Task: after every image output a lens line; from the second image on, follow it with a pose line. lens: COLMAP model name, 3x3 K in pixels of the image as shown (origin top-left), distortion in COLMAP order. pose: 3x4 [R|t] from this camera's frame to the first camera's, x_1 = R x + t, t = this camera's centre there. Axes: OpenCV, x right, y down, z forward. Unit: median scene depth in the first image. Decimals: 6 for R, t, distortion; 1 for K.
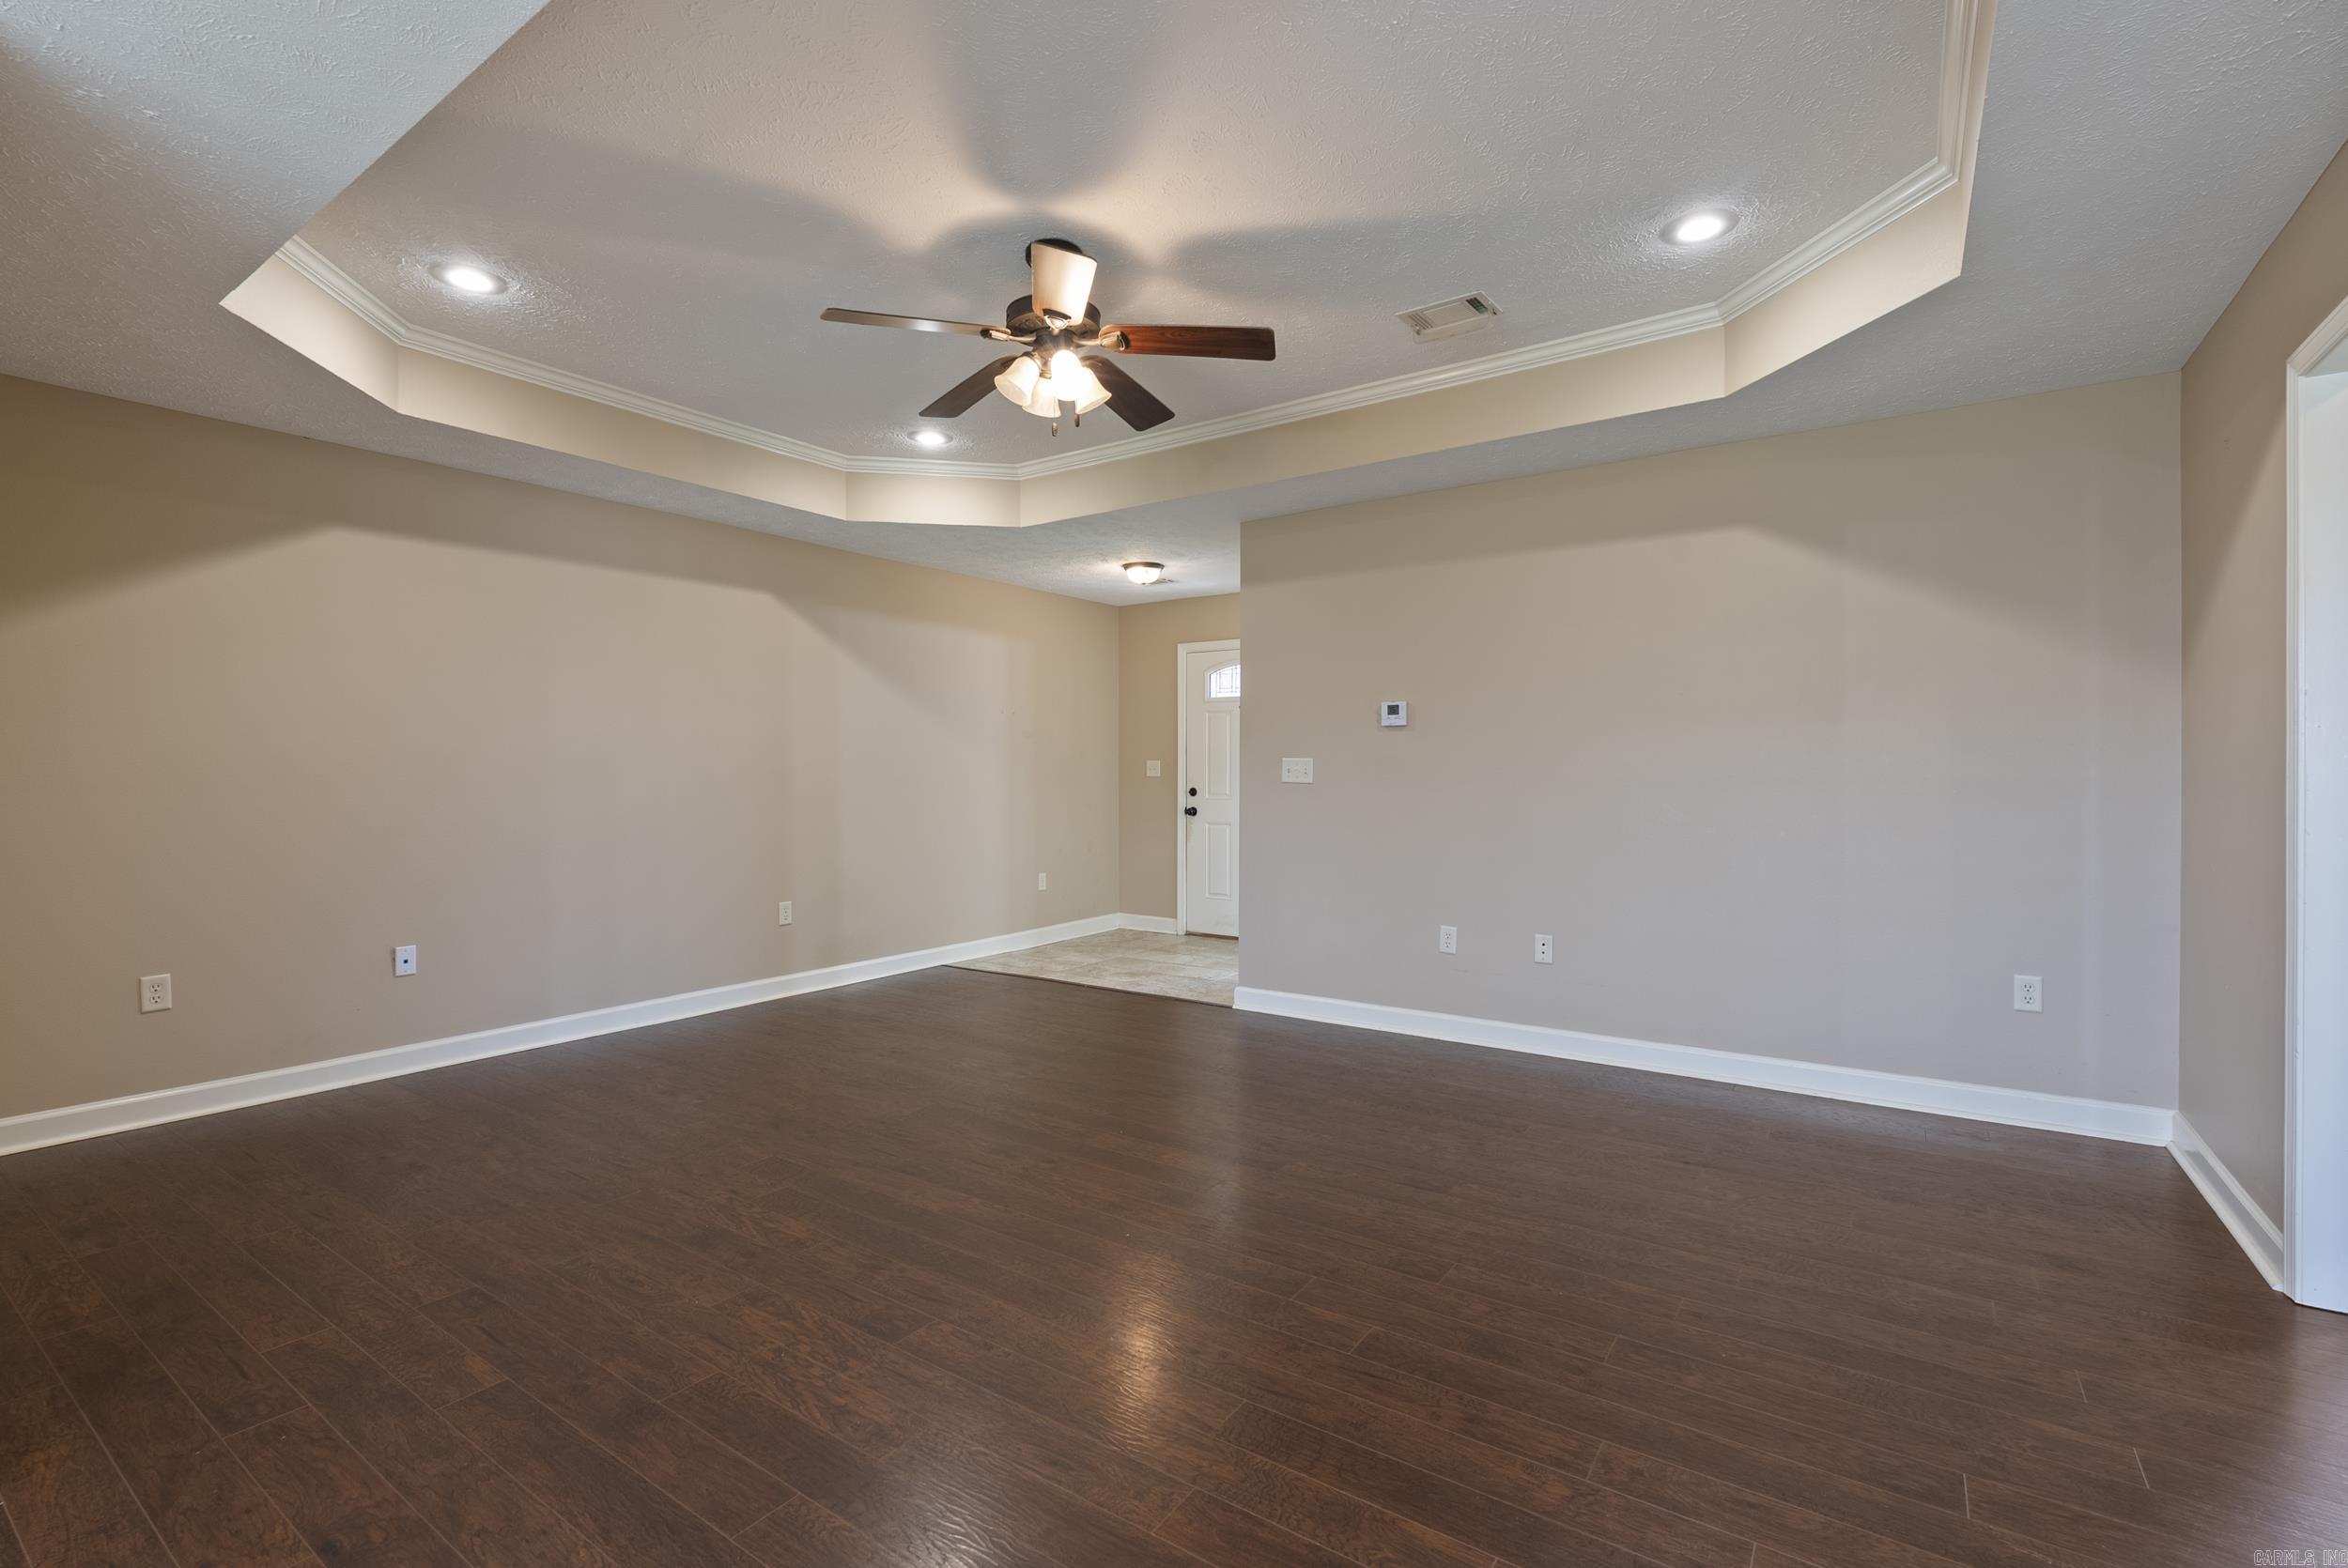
lens RADIAL K [[1036.4, 0, 1175.2], [0, 1036.4, 780.0], [0, 0, 1]] dist [-0.004331, -0.000283]
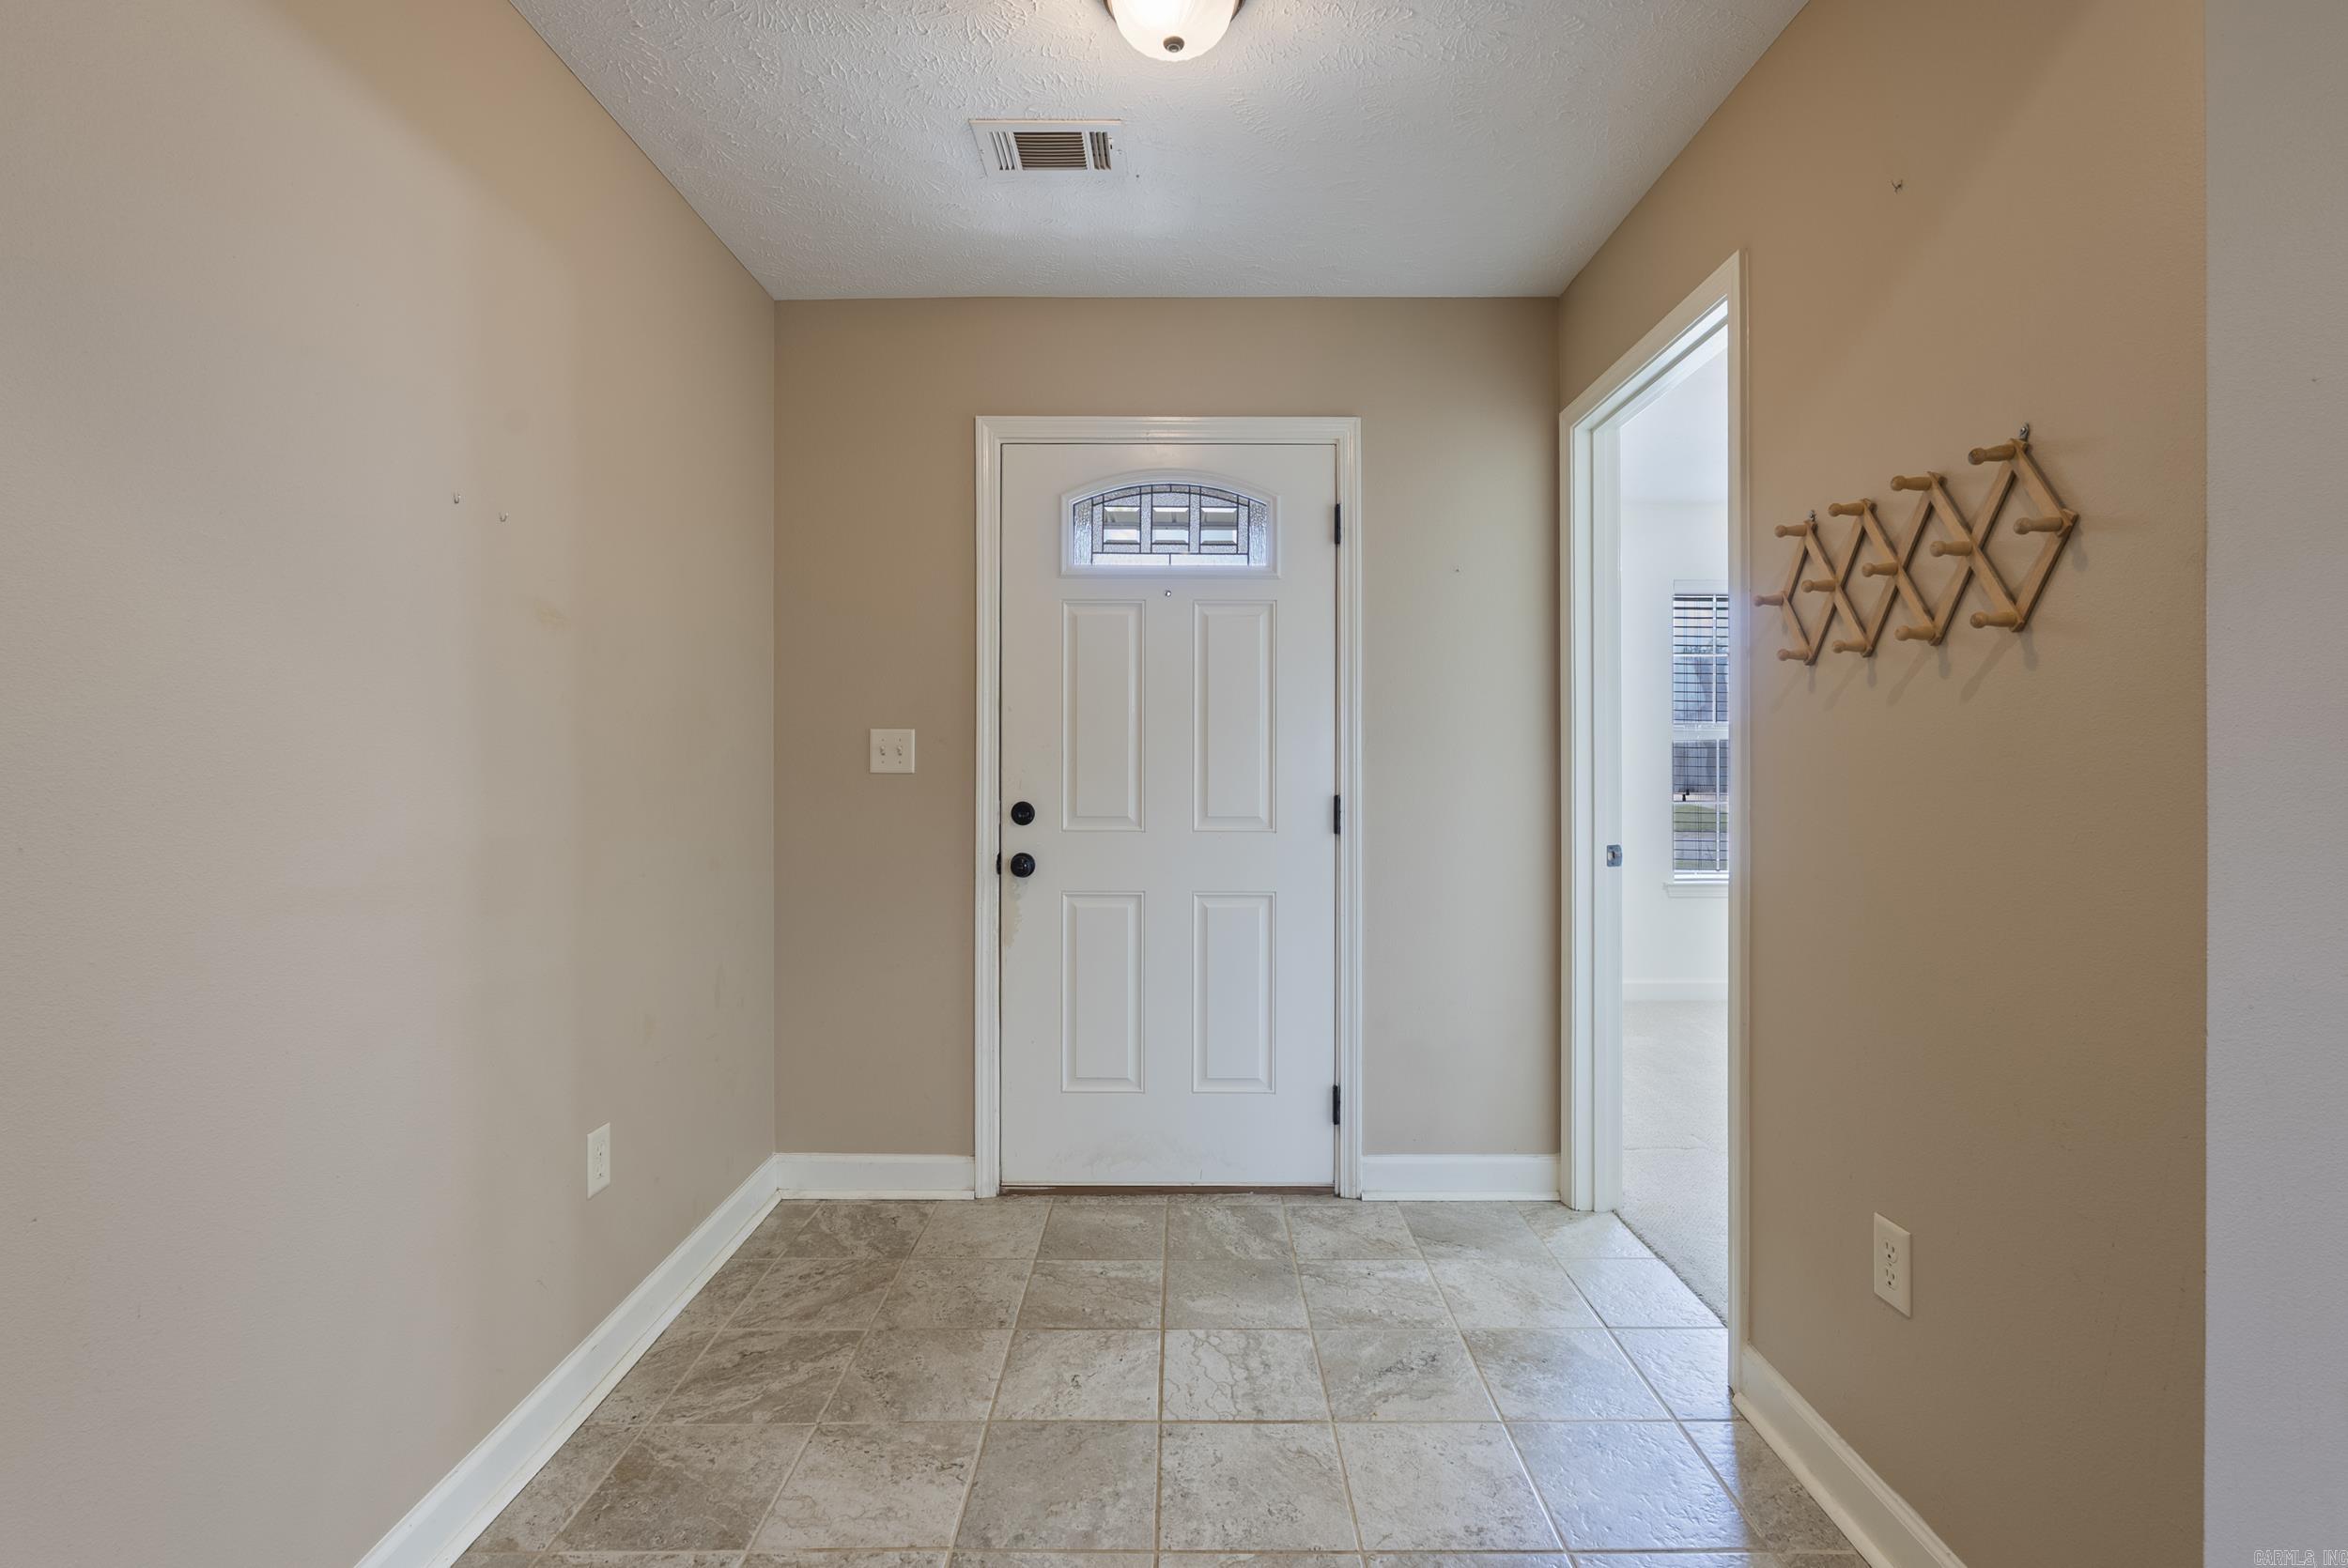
lens RADIAL K [[1036.4, 0, 1182.1], [0, 1036.4, 773.3], [0, 0, 1]] dist [-0.004331, -0.000283]
pose [[0.817847, 0.002923, 0.575429, -0.151231], [0.003257, 0.999948, -0.009708, 0.000848], [-0.575427, 0.009814, 0.817794, 0.655757]]
